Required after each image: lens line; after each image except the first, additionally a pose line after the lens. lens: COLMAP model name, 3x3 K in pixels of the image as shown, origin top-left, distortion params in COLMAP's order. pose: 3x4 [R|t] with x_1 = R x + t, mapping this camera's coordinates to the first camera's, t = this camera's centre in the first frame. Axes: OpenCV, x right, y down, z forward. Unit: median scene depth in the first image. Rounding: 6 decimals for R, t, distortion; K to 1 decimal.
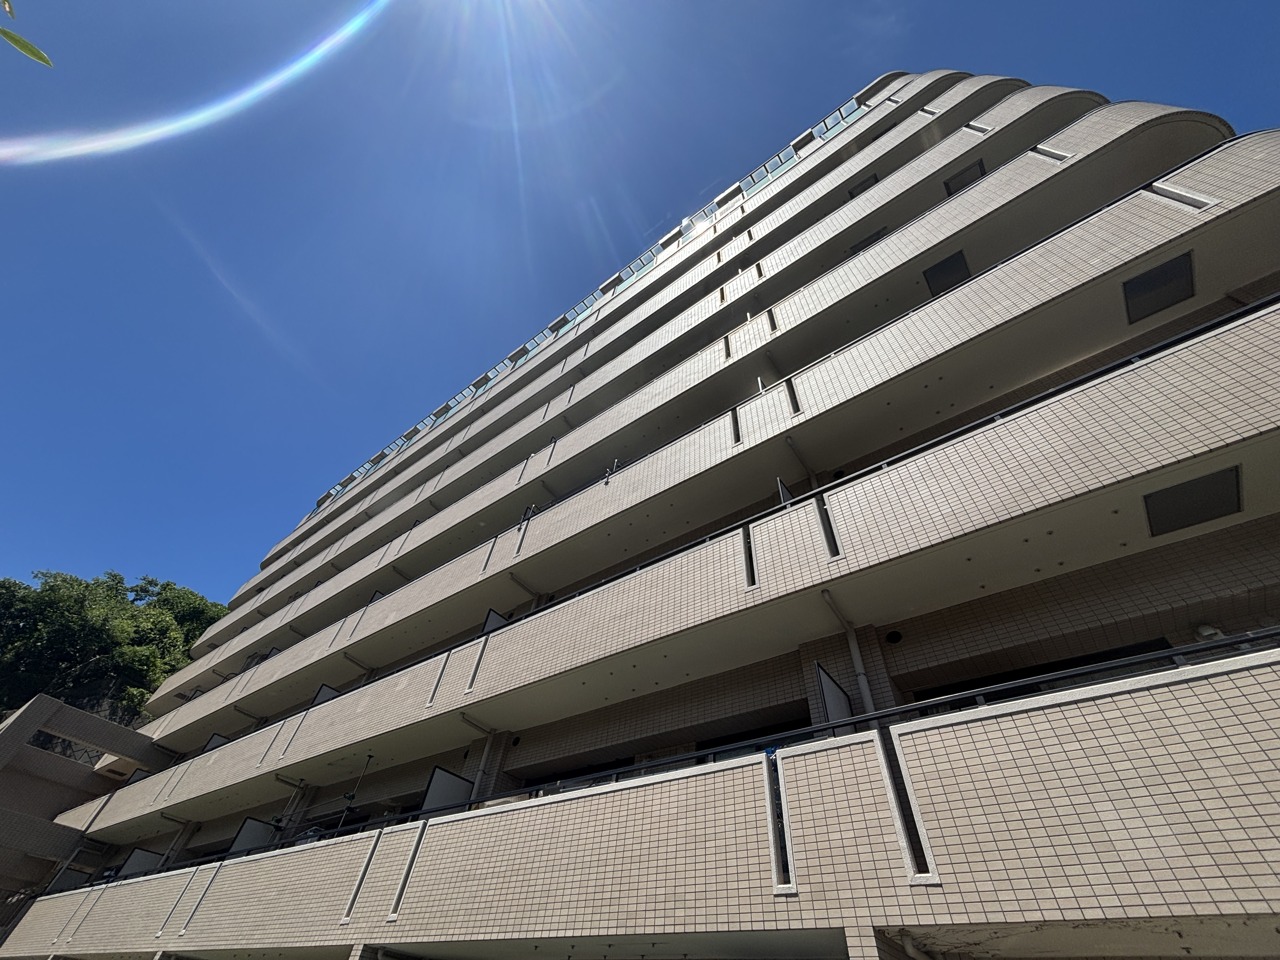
lens RADIAL K [[510.0, 0, 642.7], [0, 510.0, 429.3], [0, 0, 1]] dist [-0.003046, -0.000499]
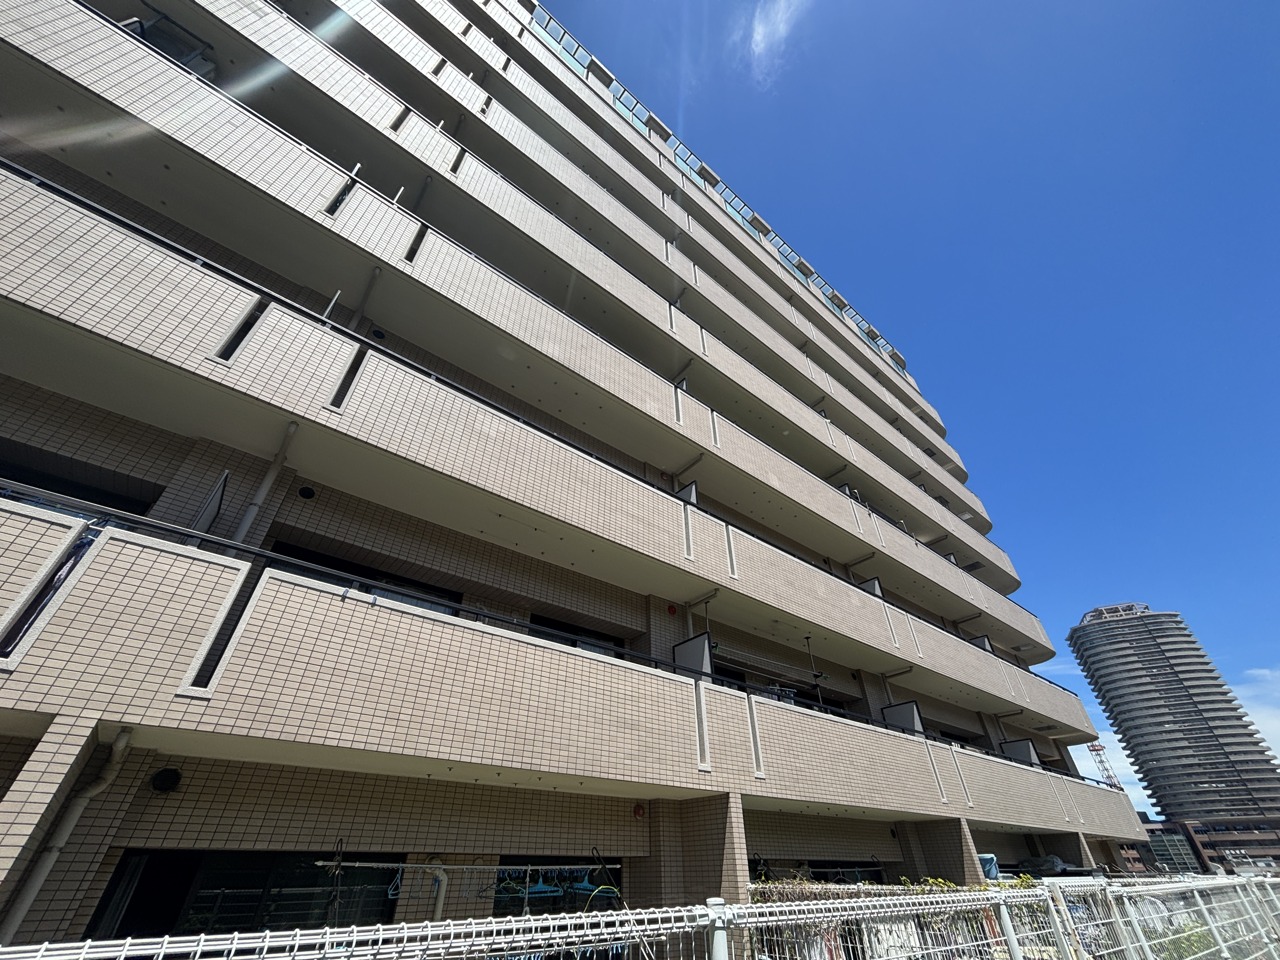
lens RADIAL K [[518.3, 0, 640.0], [0, 518.3, 480.0], [0, 0, 1]] dist [-0.001647, -0.000225]
pose [[0.226250, 0.532405, 0.815694, -0.247587], [-0.757662, 0.622477, -0.196139, 0.140989], [-0.612176, -0.573644, 0.544218, 0.132661]]
